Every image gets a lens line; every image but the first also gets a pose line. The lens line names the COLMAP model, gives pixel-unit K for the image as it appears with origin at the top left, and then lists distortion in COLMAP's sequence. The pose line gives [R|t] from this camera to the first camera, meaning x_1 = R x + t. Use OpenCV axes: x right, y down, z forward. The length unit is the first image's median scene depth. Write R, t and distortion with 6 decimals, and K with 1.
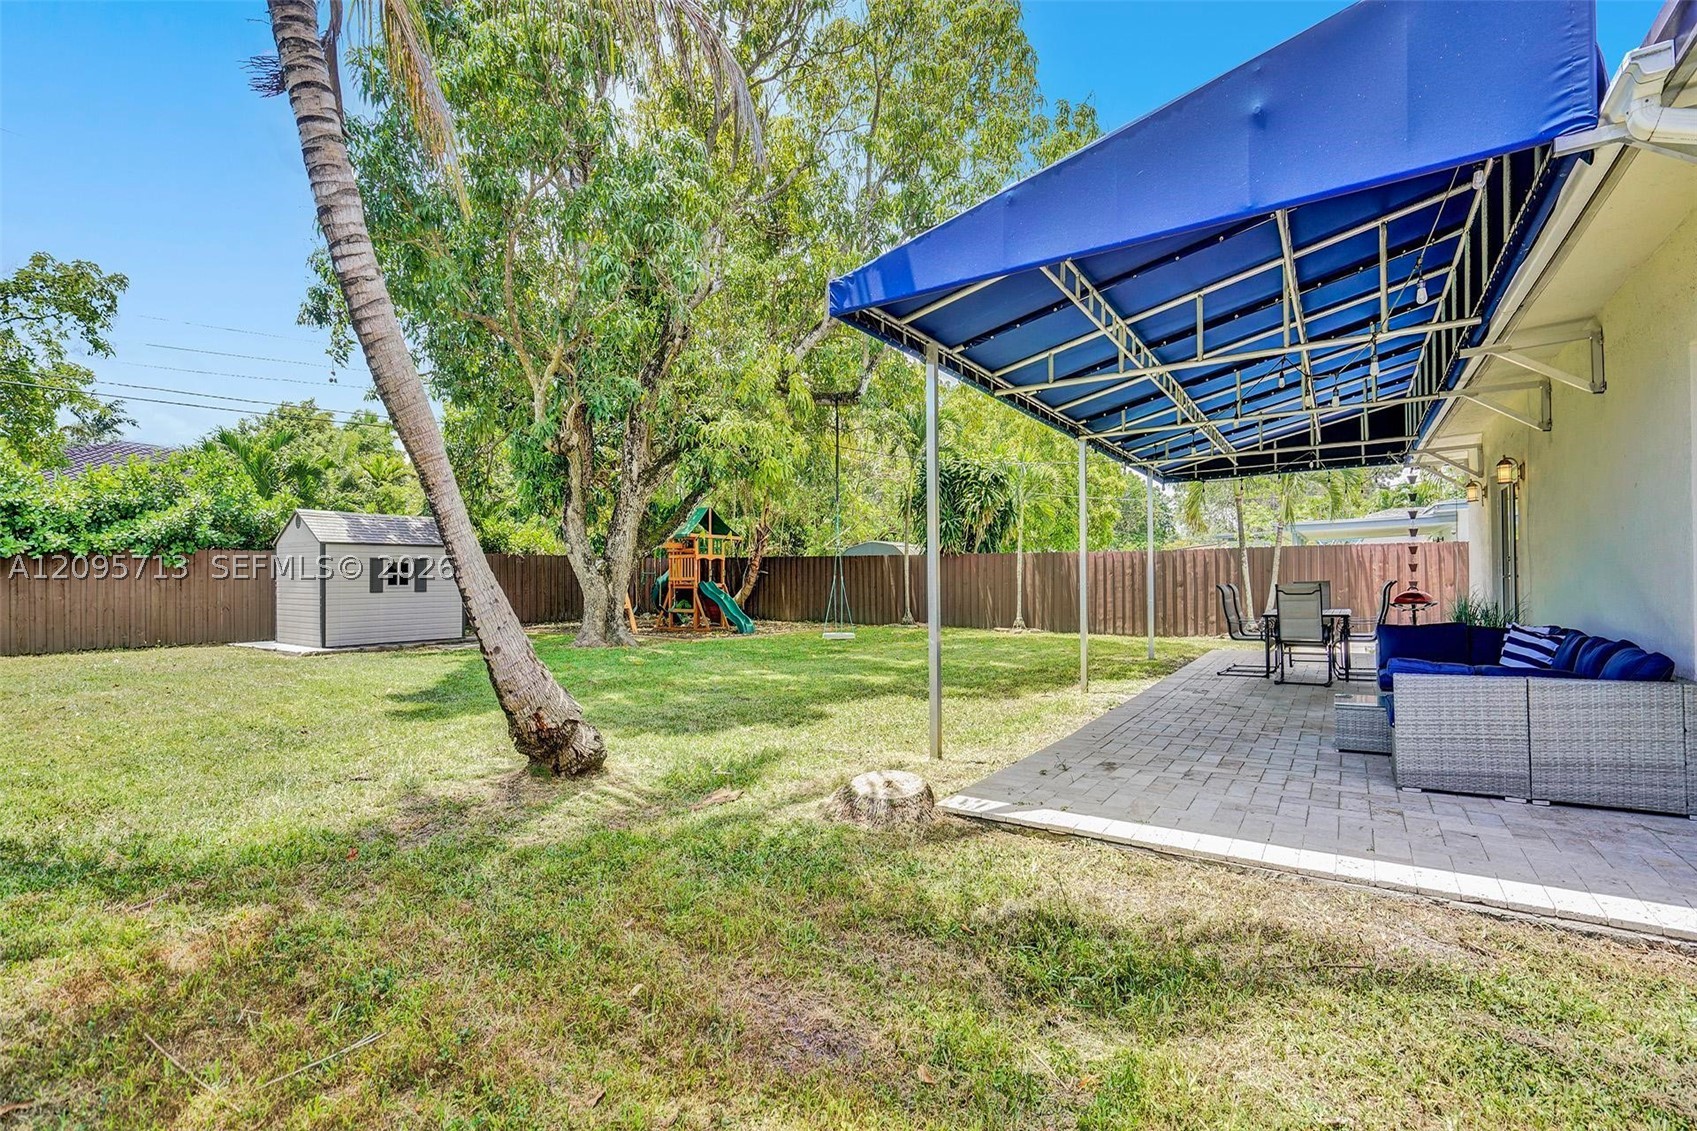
lens RADIAL K [[769.6, 0, 848.1], [0, 769.6, 557.5], [0, 0, 1]] dist [0.003507, 0.001703]
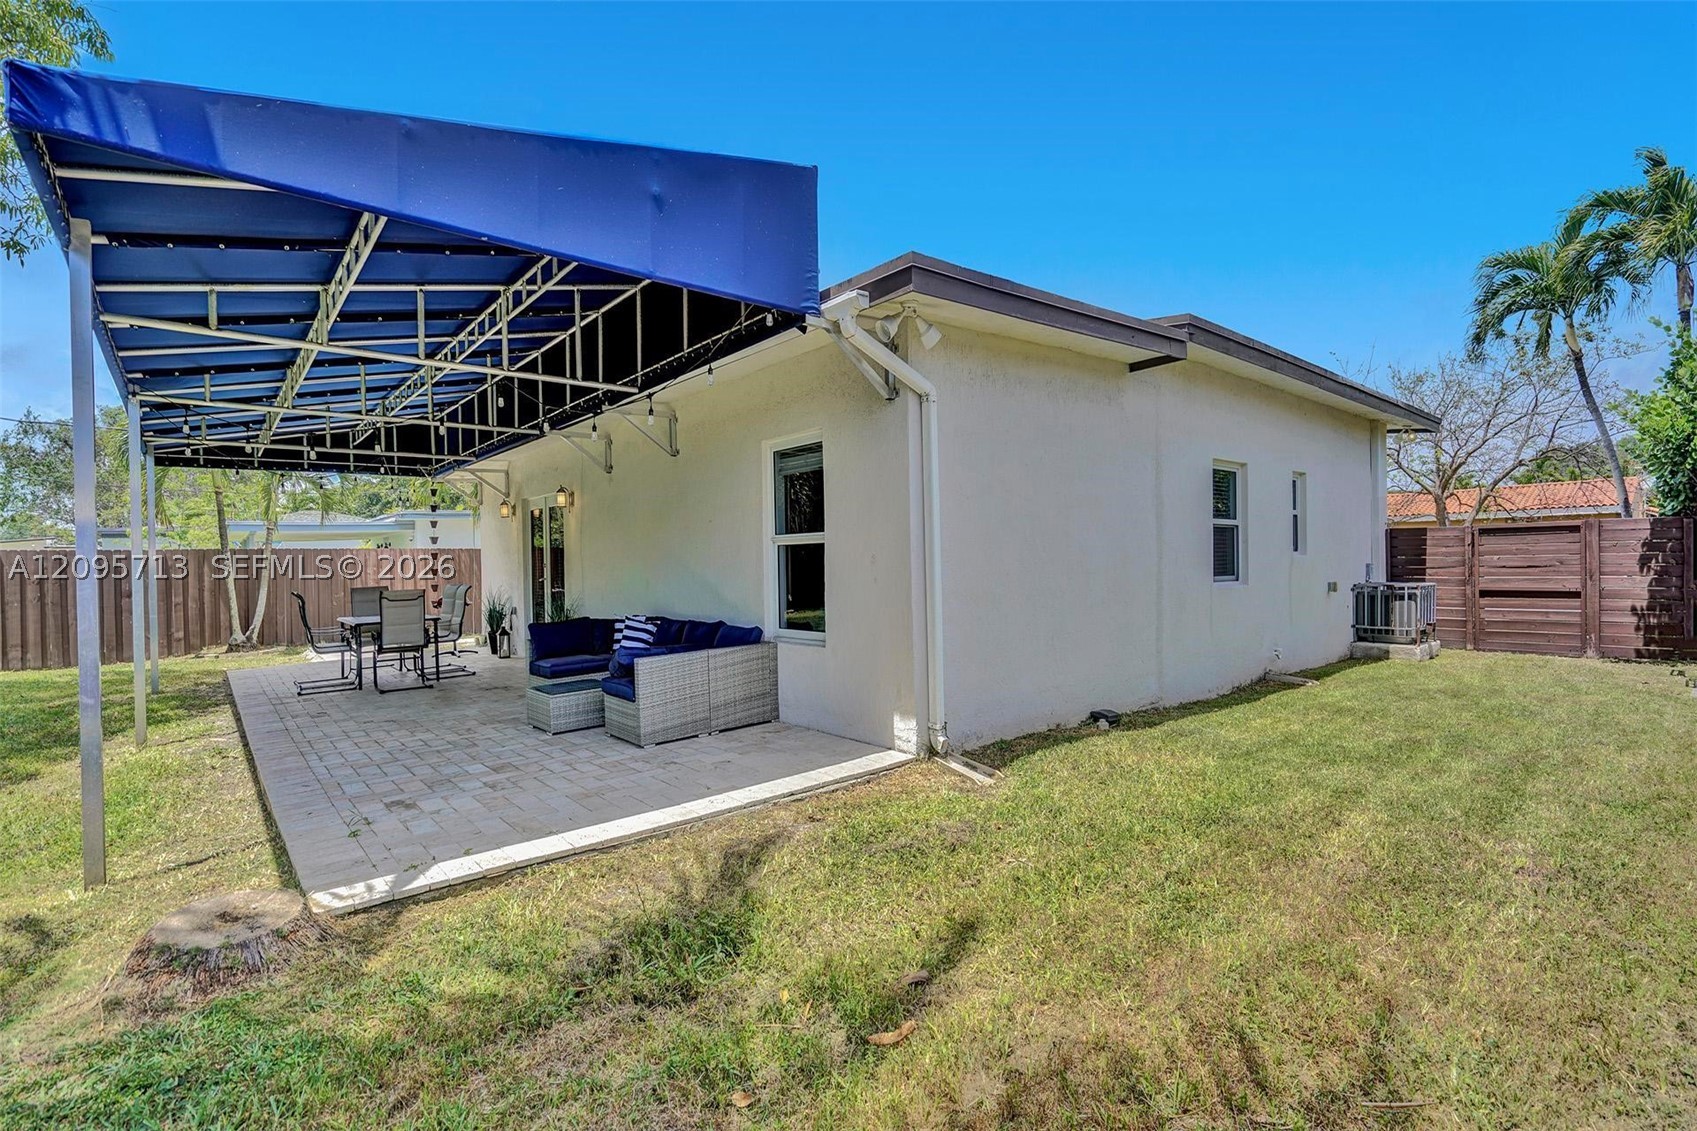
lens RADIAL K [[764.6, 0, 848.5], [0, 764.6, 565.5], [0, 0, 1]] dist [0.000689, 0.000339]
pose [[0.278868, 0.001025, 0.960329, -0.866660], [-0.013505, 0.999905, 0.002854, -0.027946], [-0.960234, -0.013765, 0.278856, 0.643814]]
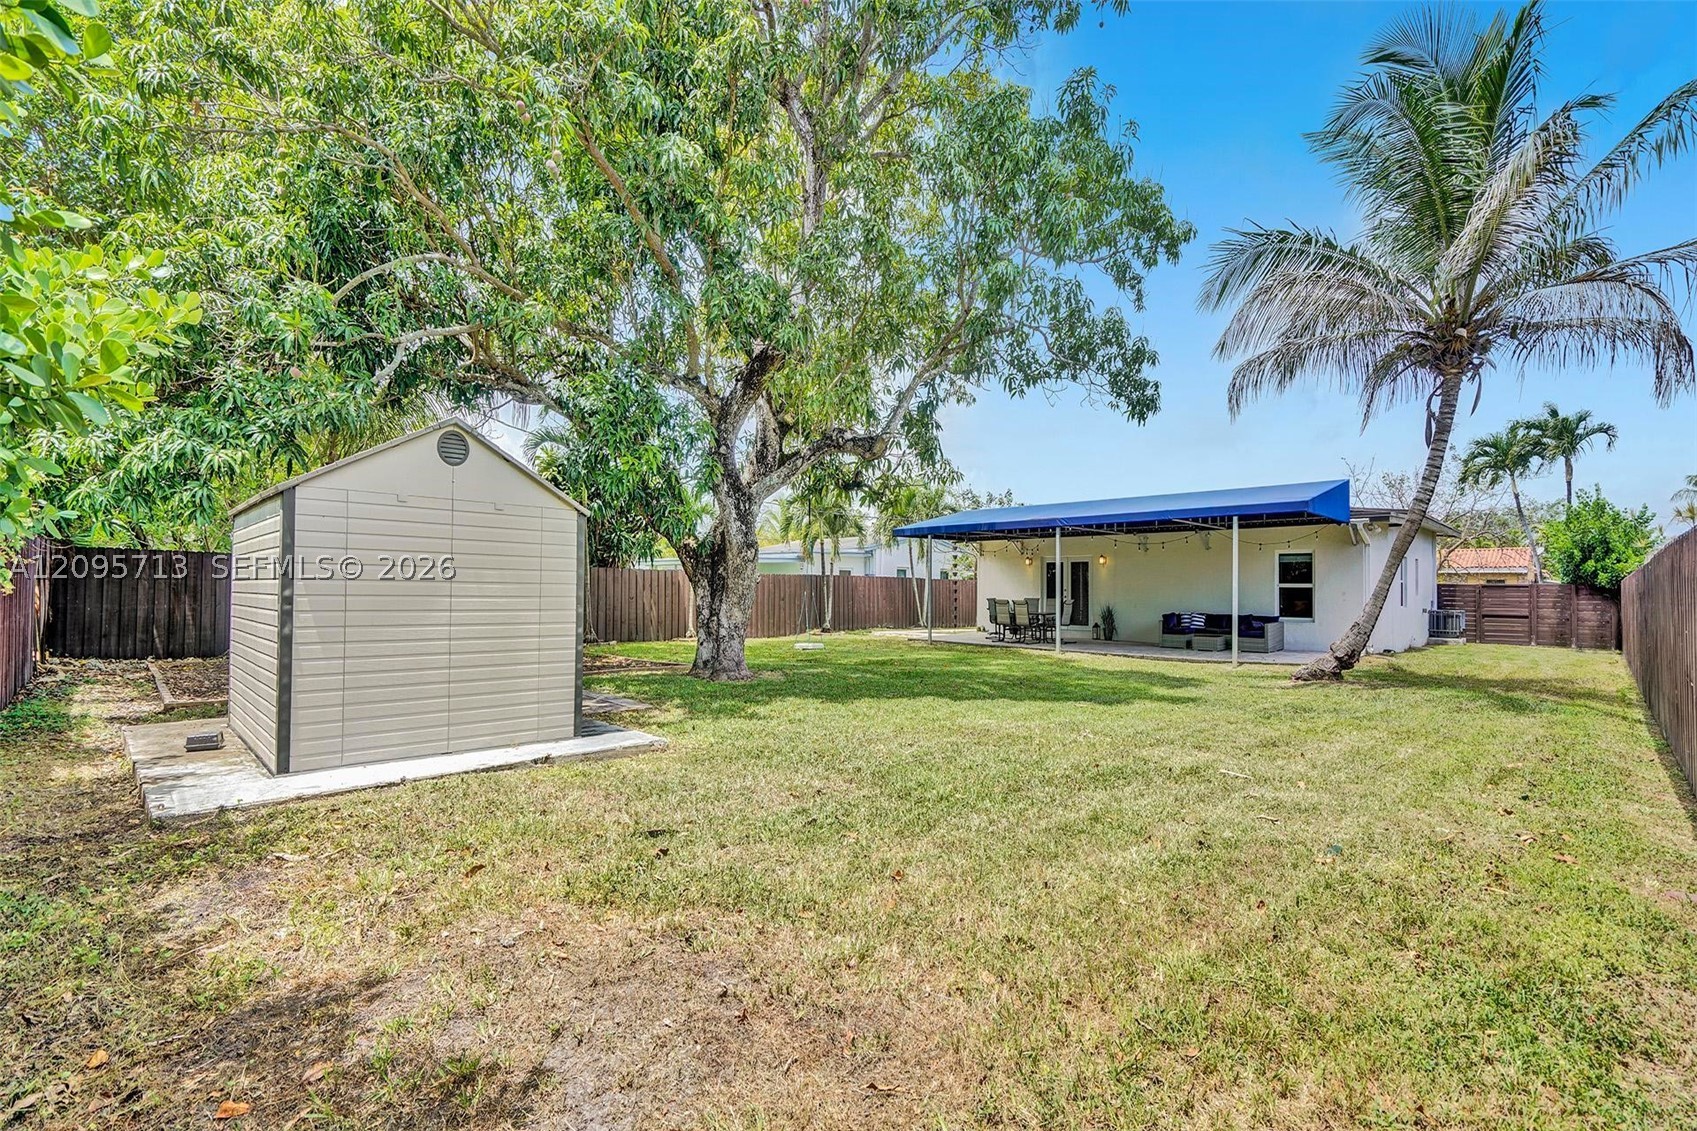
lens RADIAL K [[751.4, 0, 847.8], [0, 751.4, 578.6], [0, 0, 1]] dist [-0.000397, 0.000171]
pose [[0.194653, 0.019401, 0.980680, -4.936109], [-0.043063, 0.999009, -0.011216, 0.049176], [-0.979926, -0.040047, 0.195295, 3.382259]]
